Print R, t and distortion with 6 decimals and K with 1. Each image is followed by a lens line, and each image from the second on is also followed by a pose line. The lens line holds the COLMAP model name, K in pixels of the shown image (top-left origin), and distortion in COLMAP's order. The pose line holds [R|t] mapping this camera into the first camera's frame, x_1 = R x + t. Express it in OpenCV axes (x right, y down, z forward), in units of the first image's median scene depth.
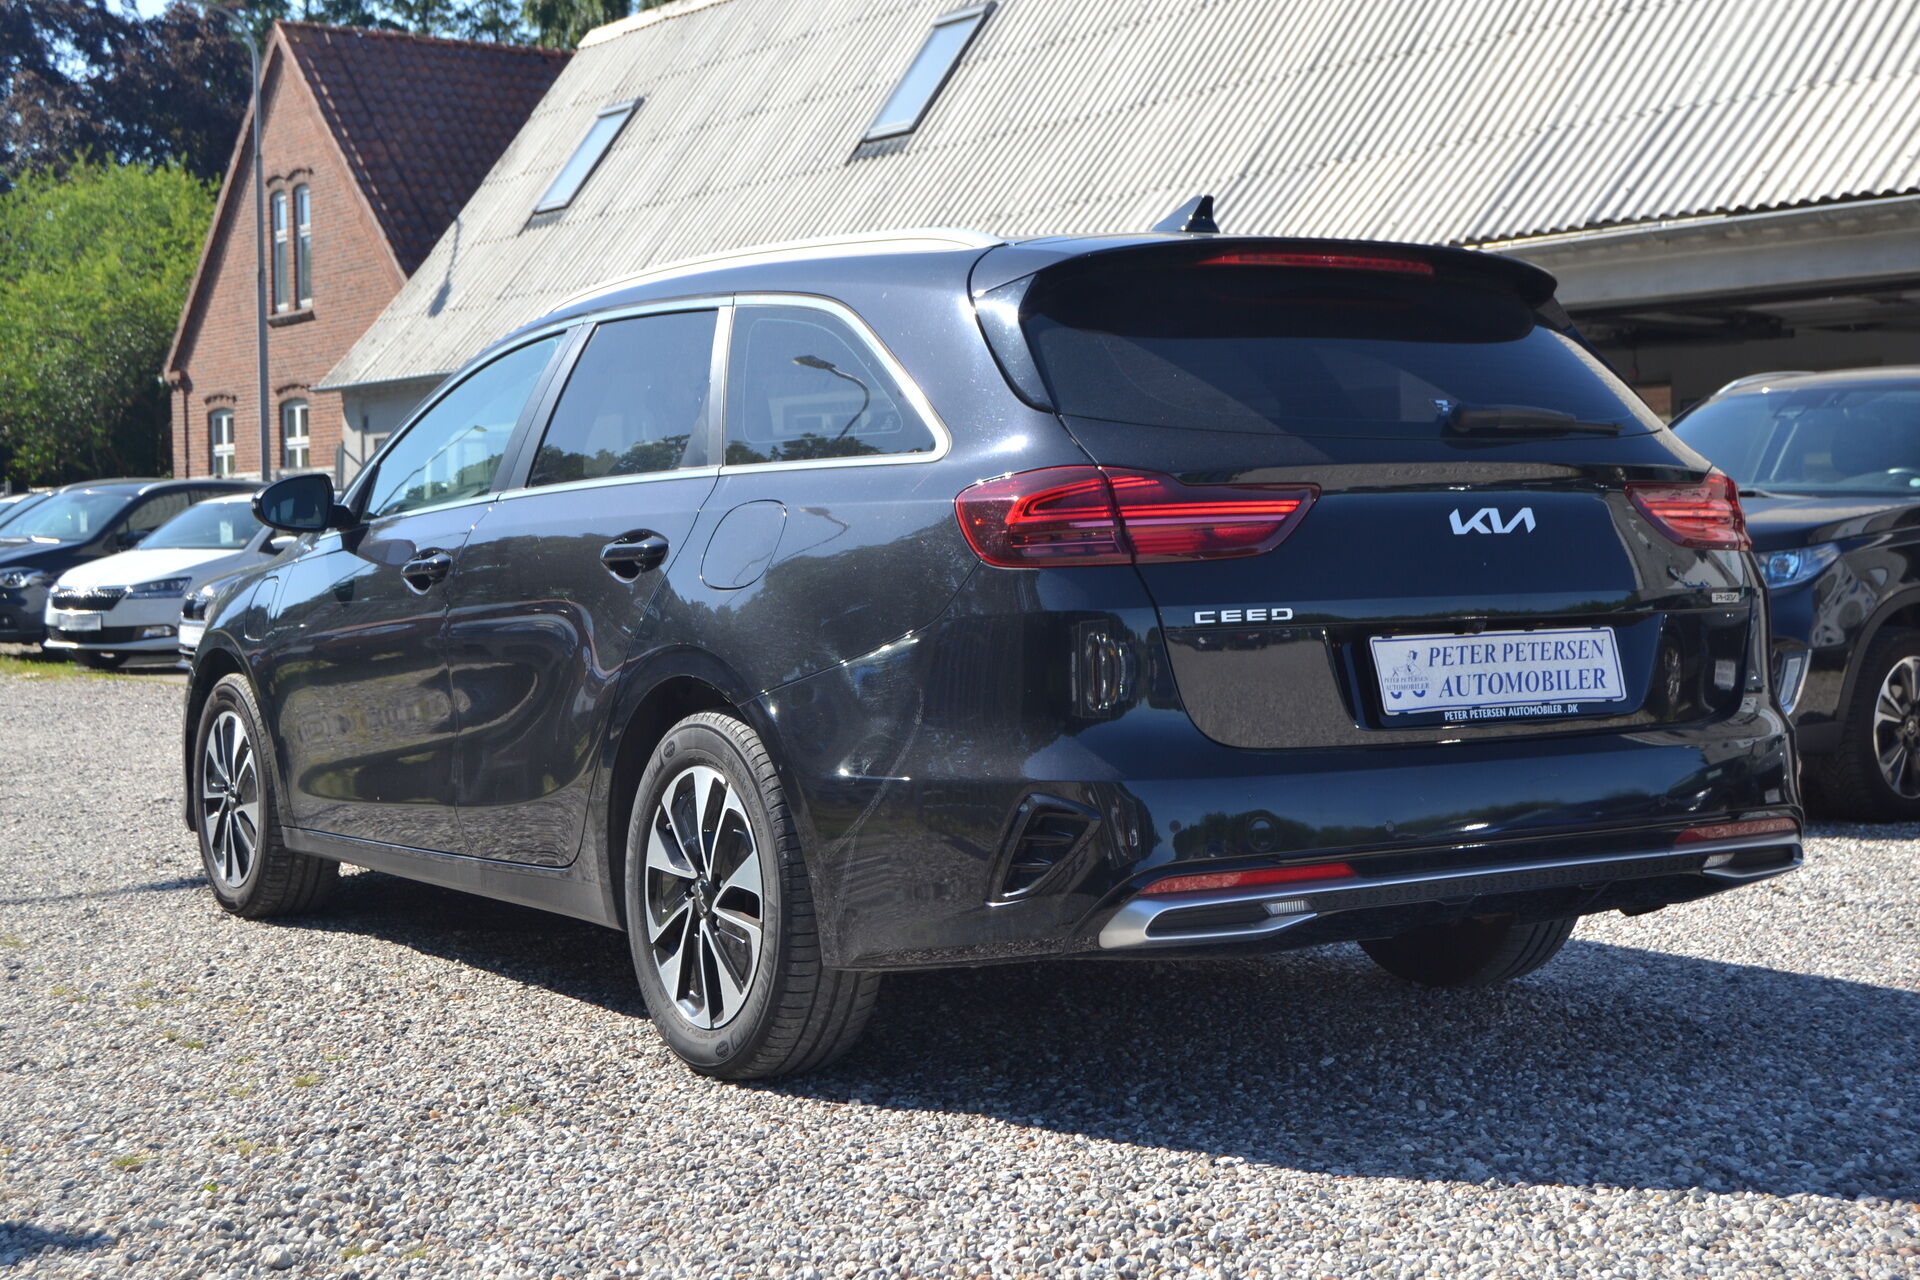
lens RADIAL K [[2790.9, 0, 962.5], [0, 2790.9, 637.1], [0, 0, 1]] dist [-0.054776, 0.000000]
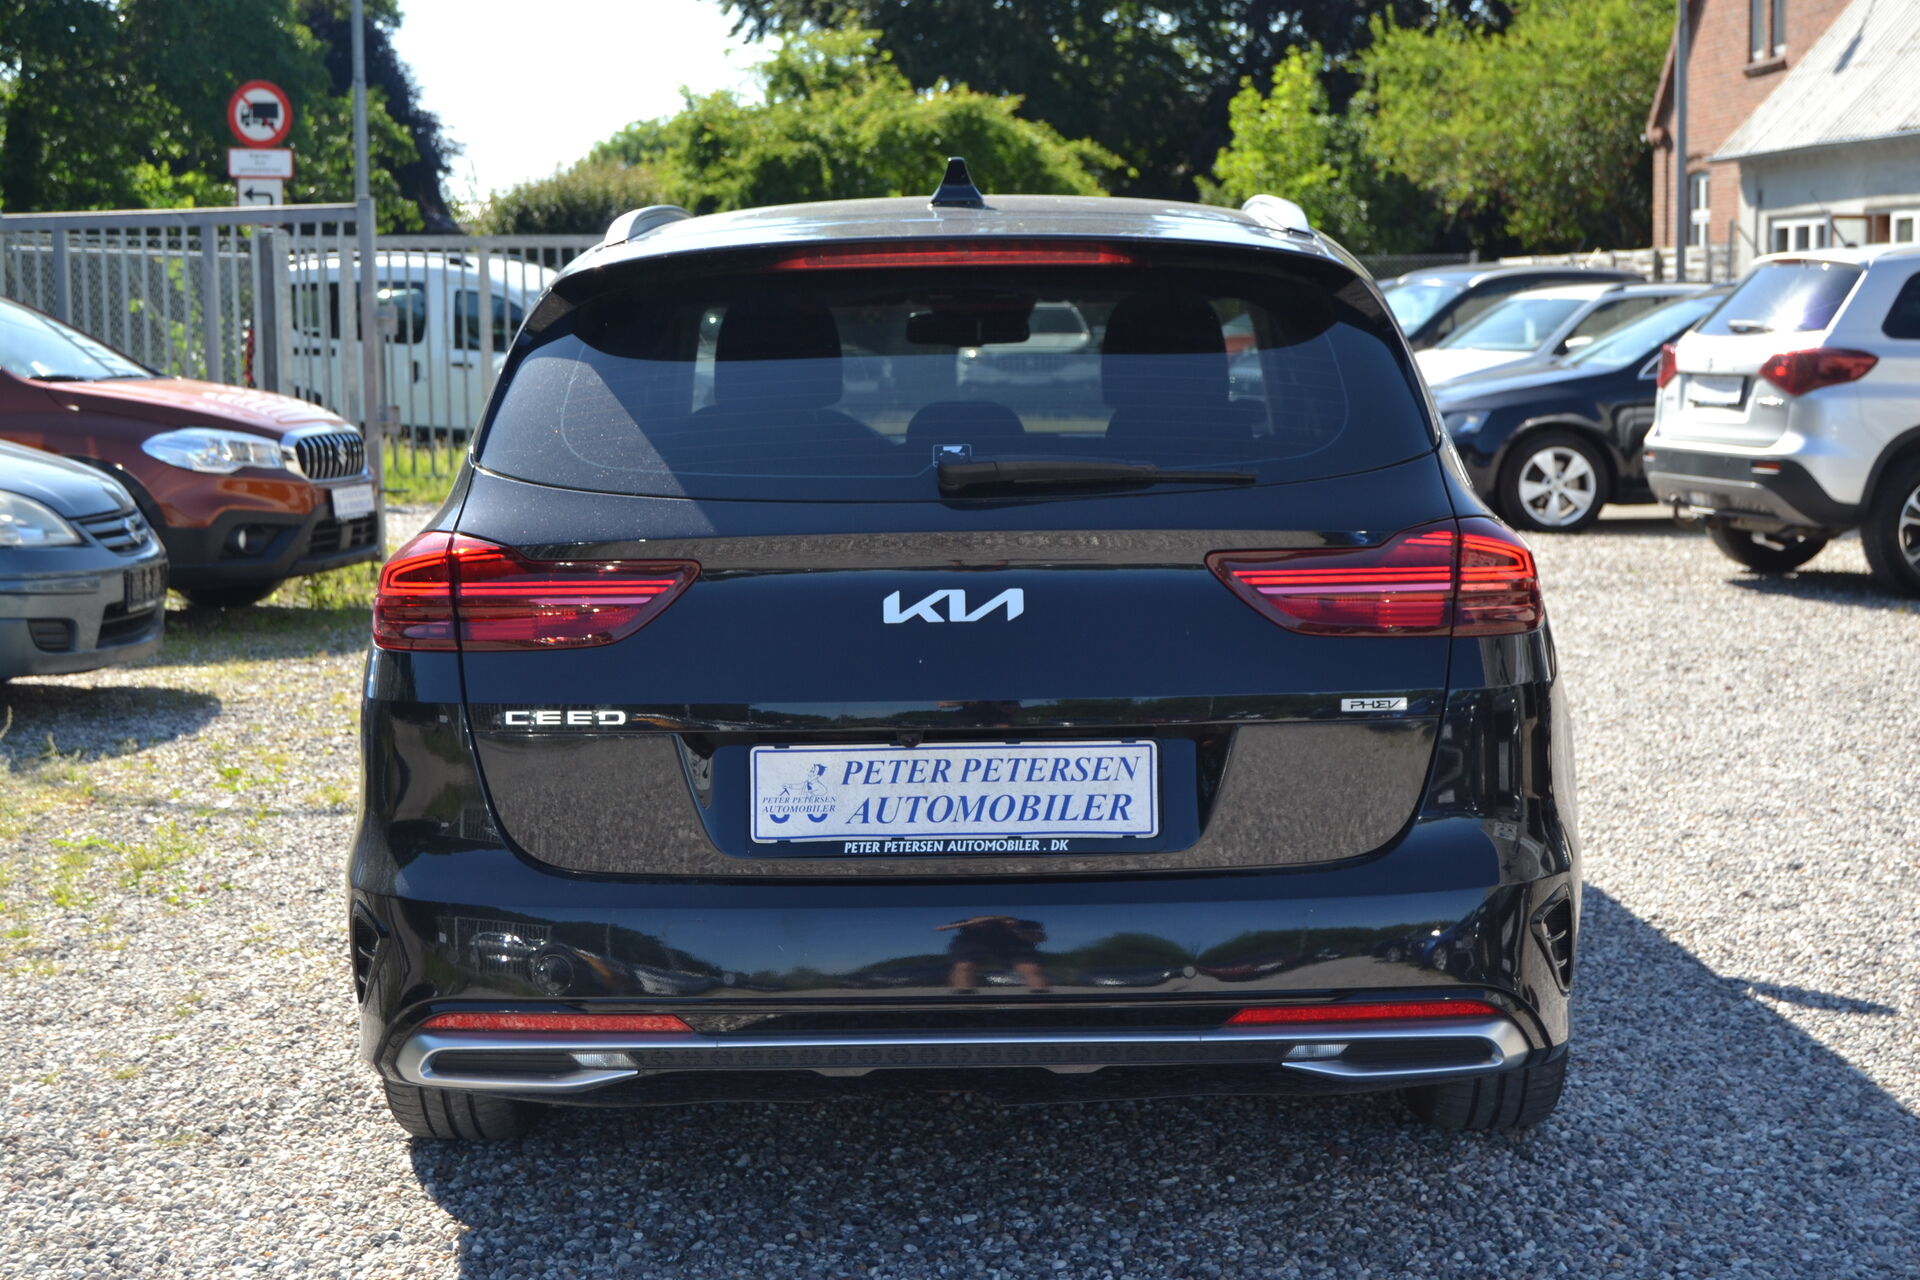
lens RADIAL K [[3075.7, 0, 951.9], [0, 3075.7, 641.8], [0, 0, 1]] dist [-0.028845, 0.000000]
pose [[0.840299, 0.060462, -0.538741, 0.663969], [-0.016392, 0.996141, 0.086227, -0.107195], [0.541876, -0.063625, 0.838047, 0.257196]]
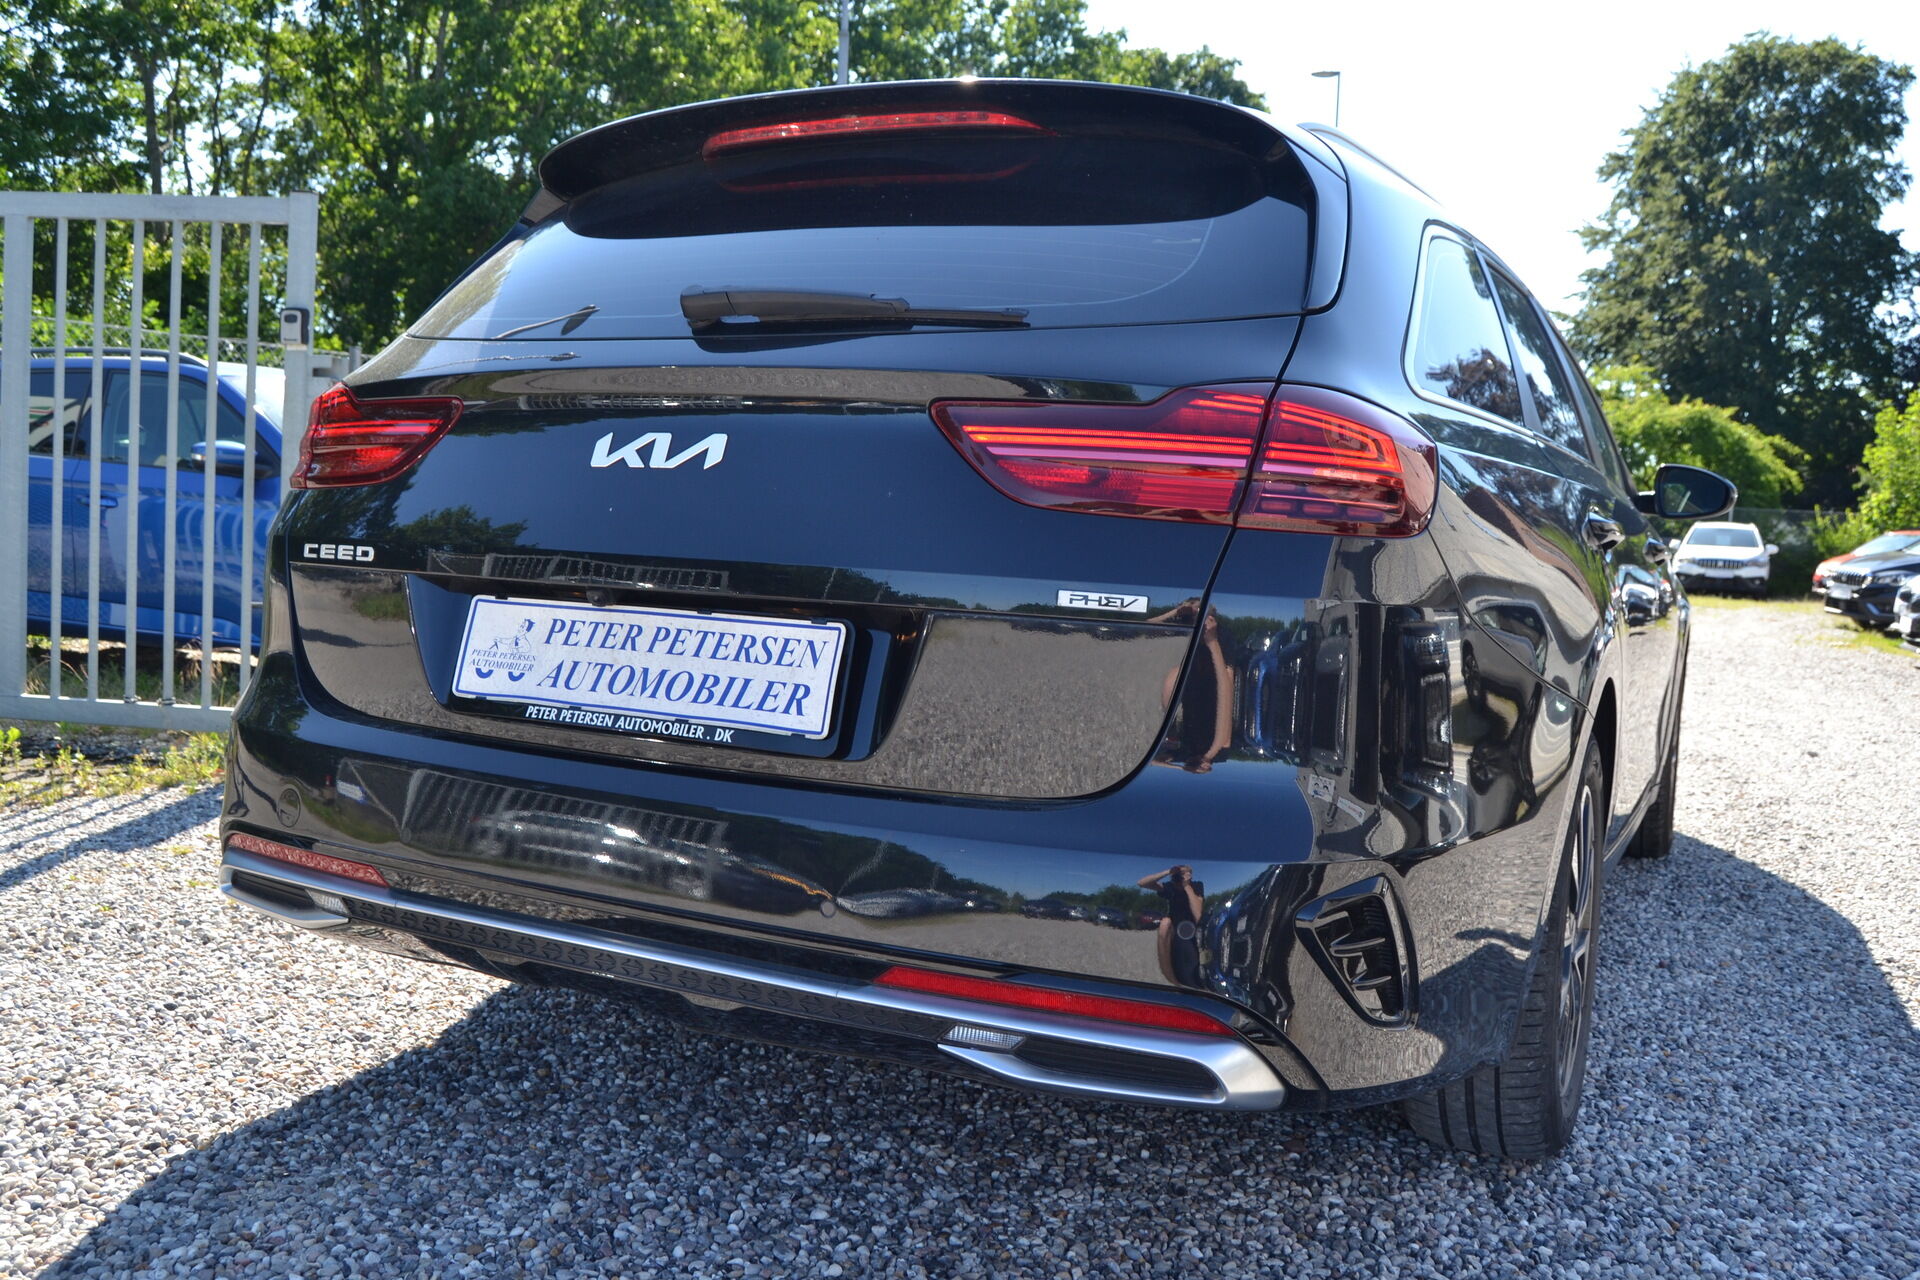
lens RADIAL K [[1631.8, 0, 952.6], [0, 1631.8, 643.5], [0, 0, 1]] dist [-0.076581, 0.019868]
pose [[0.516881, 0.103075, -0.849829, 0.579598], [-0.083213, 0.994073, 0.069959, -0.028174], [0.852003, 0.034557, 0.522395, 0.847172]]
